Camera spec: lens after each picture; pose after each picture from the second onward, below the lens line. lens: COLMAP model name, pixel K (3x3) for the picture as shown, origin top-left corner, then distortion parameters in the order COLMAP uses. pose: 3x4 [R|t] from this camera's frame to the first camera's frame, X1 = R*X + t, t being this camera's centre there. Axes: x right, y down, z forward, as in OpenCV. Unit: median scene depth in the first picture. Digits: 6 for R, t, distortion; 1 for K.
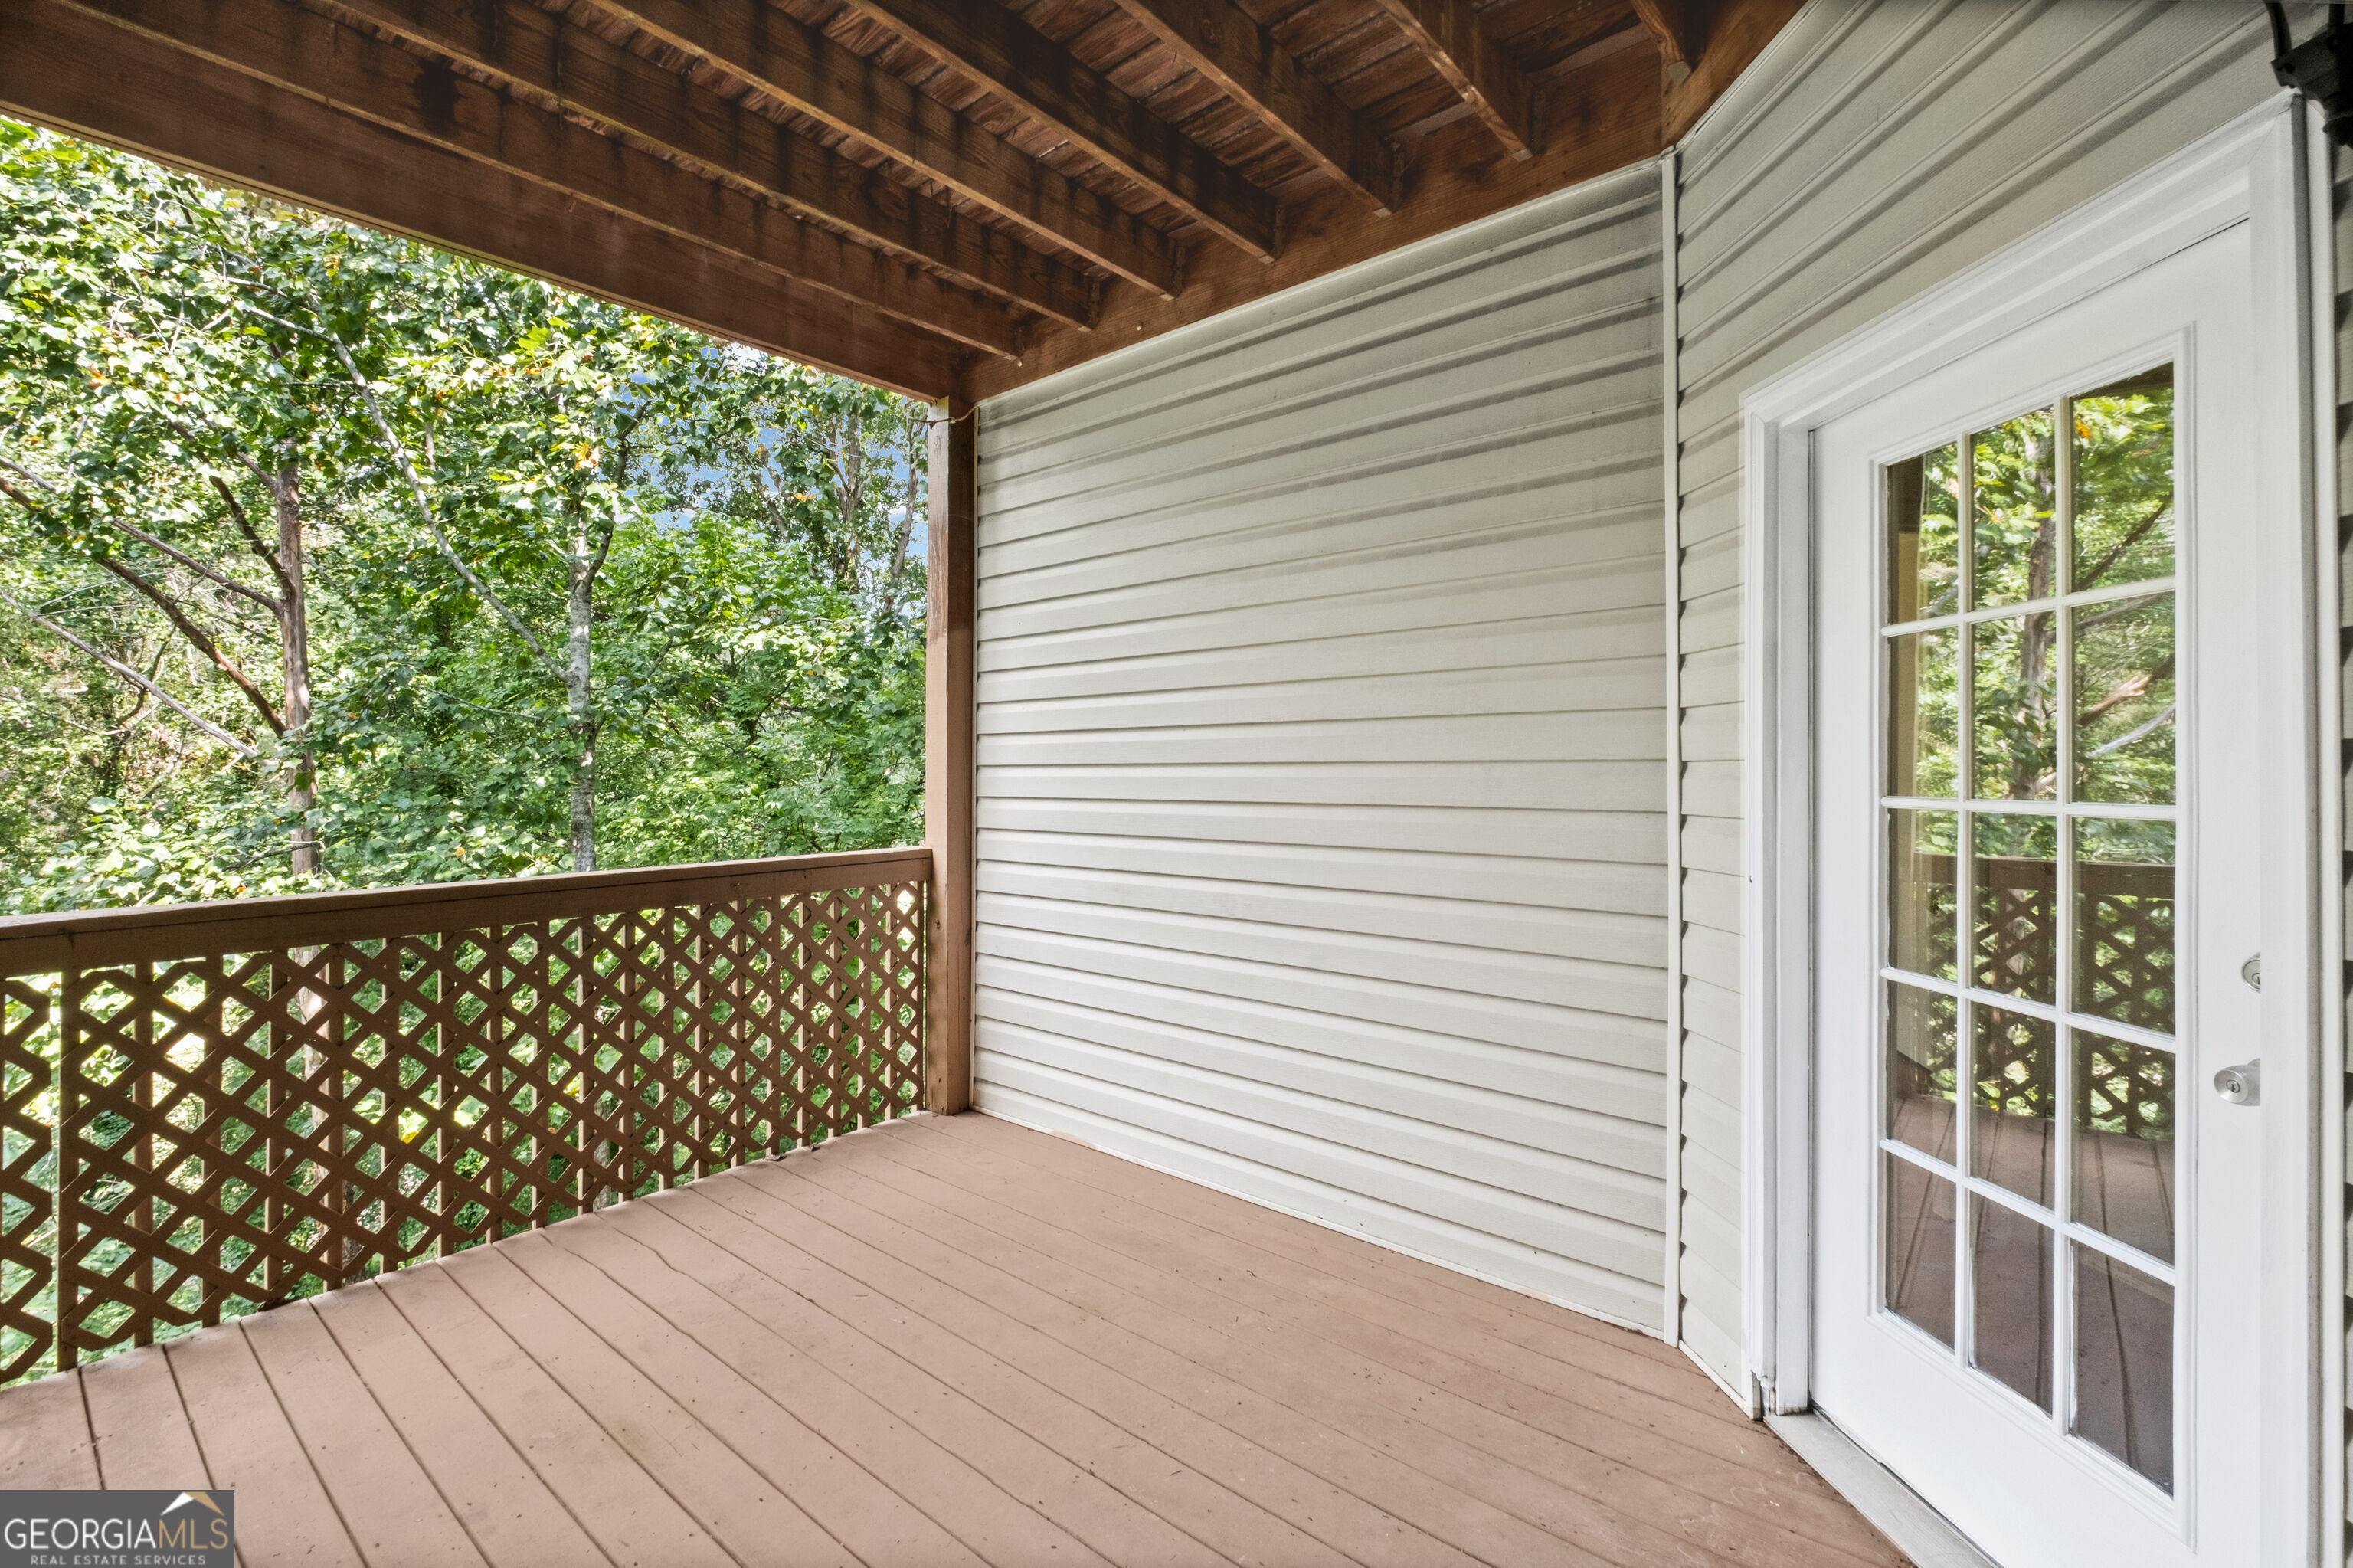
lens RADIAL K [[1043.2, 0, 1161.8], [0, 1043.2, 783.8], [0, 0, 1]] dist [-0.001319, -0.001475]
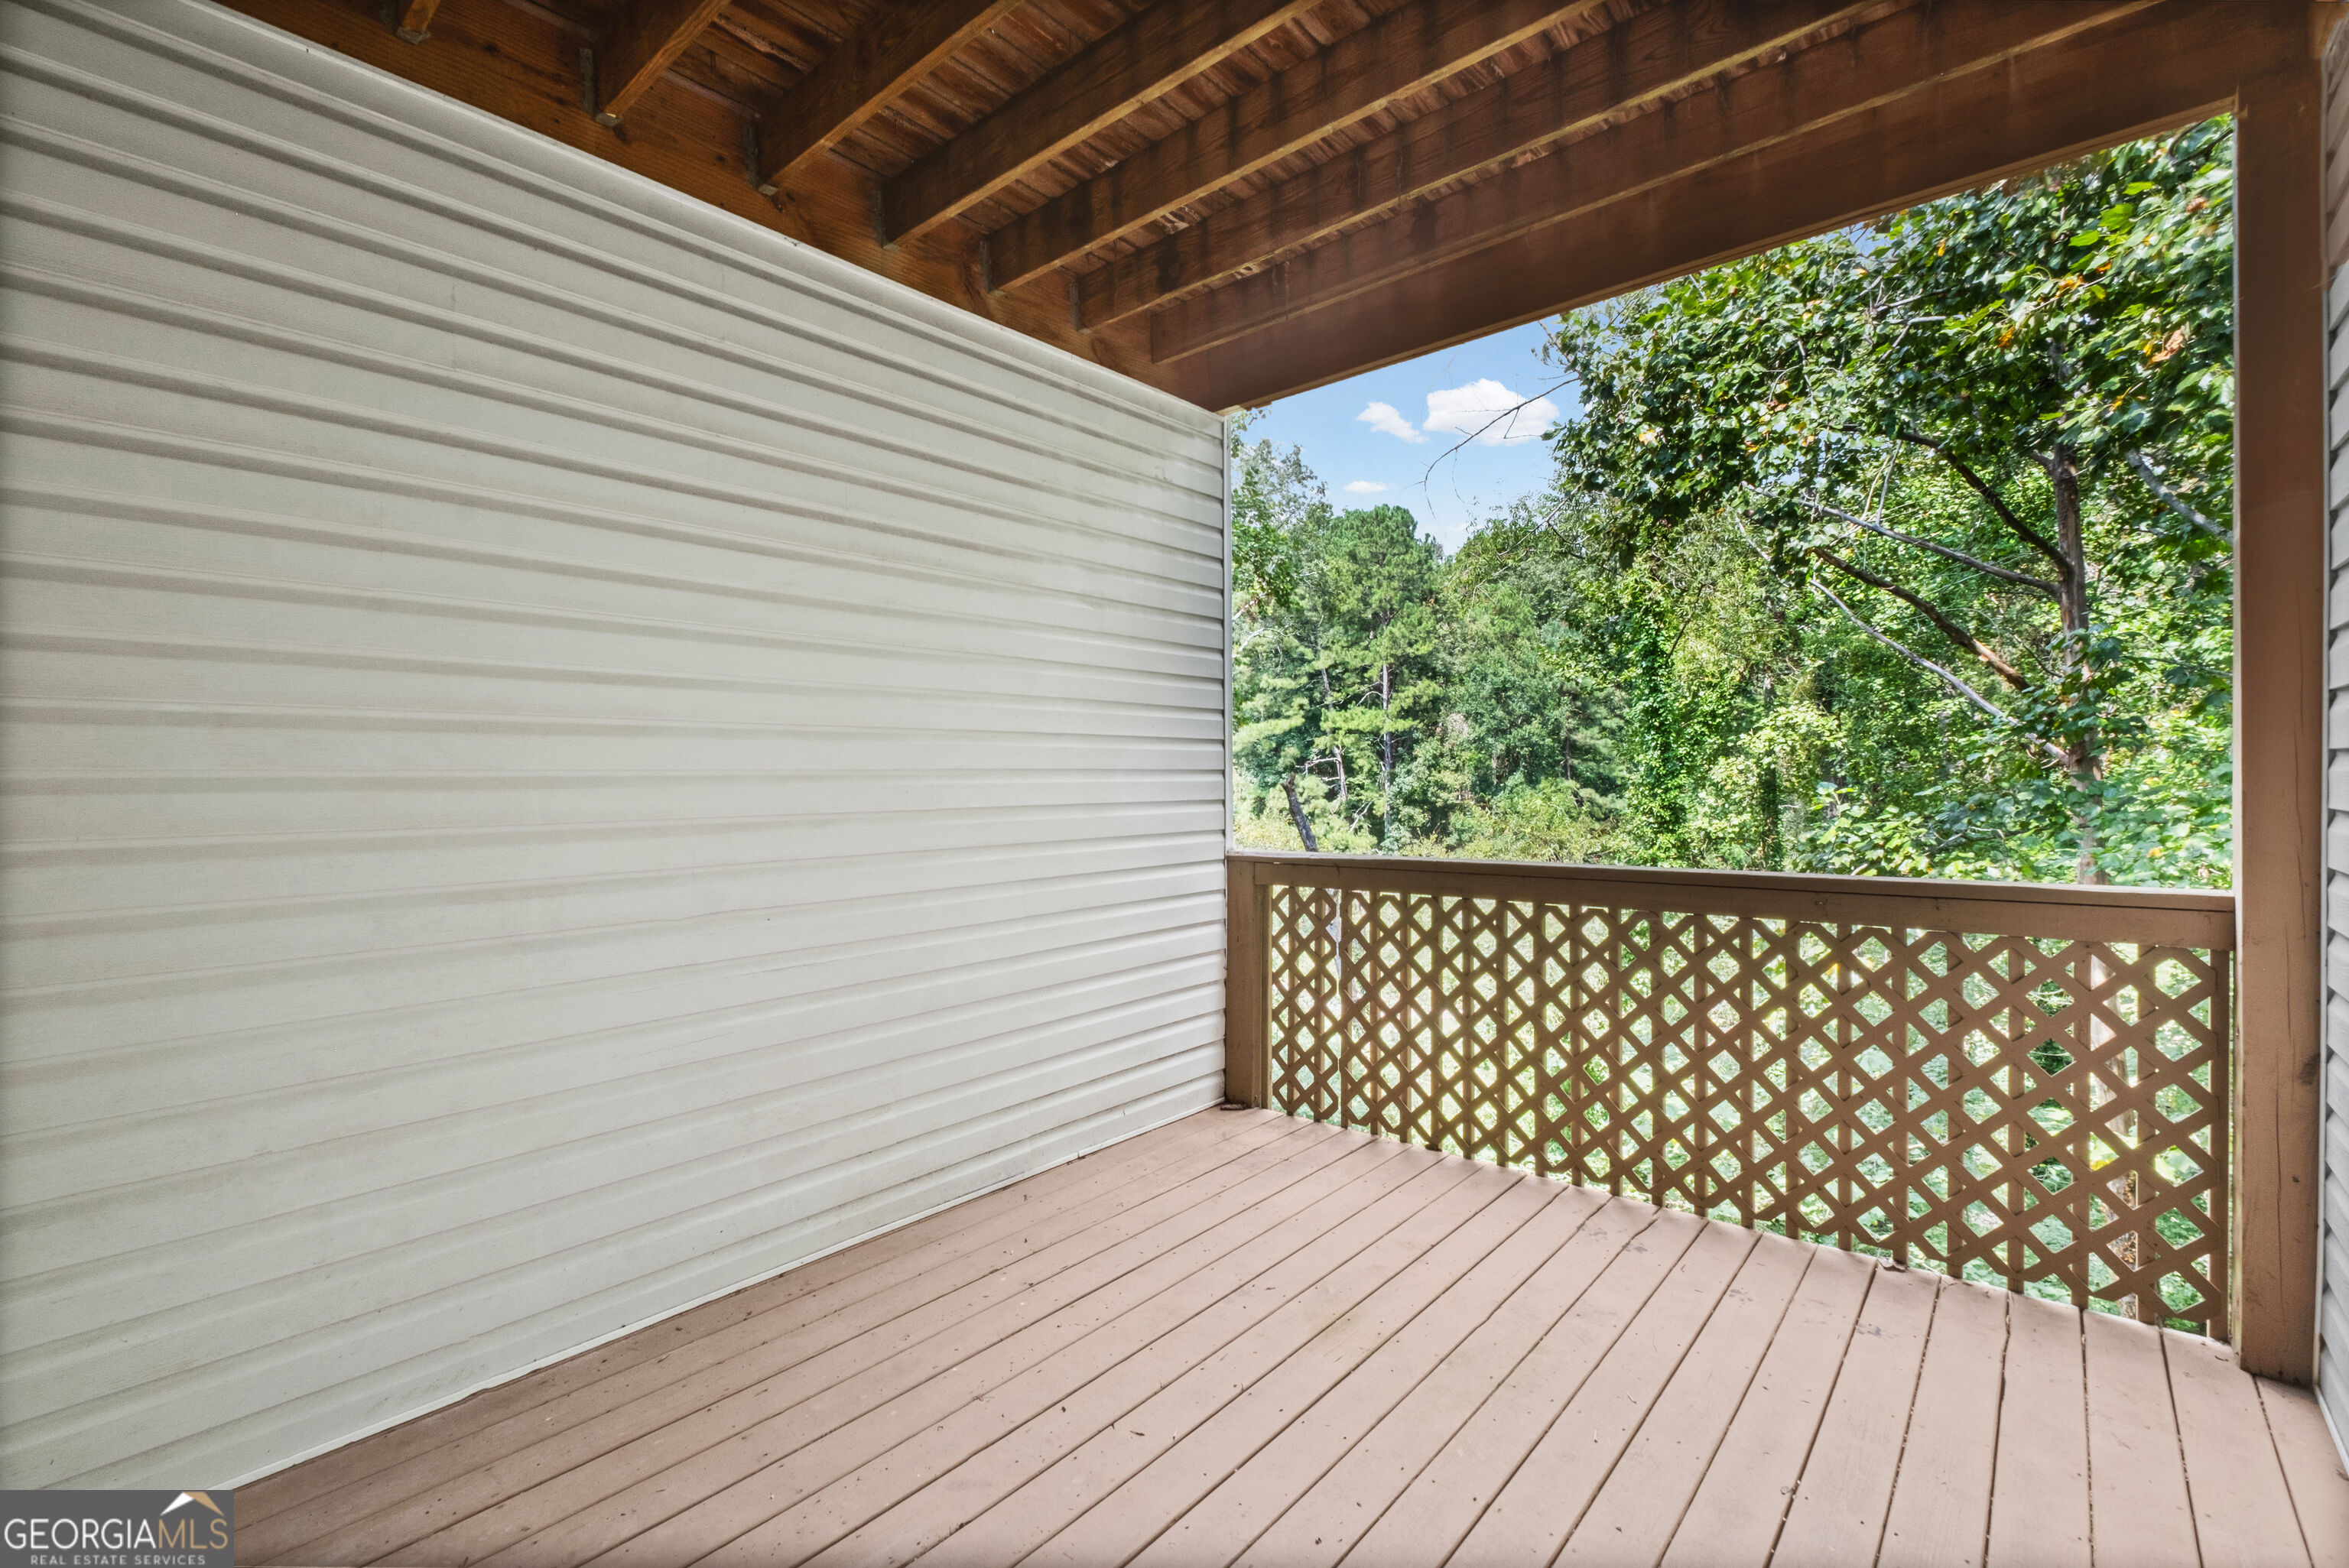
lens RADIAL K [[1041.3, 0, 1160.7], [0, 1041.3, 766.4], [0, 0, 1]] dist [-0.001319, -0.001475]
pose [[-0.004230, 0.000184, -0.999991, 0.382064], [-0.000242, 1.000000, 0.000185, -0.010557], [0.999991, 0.000243, -0.004230, 0.439513]]
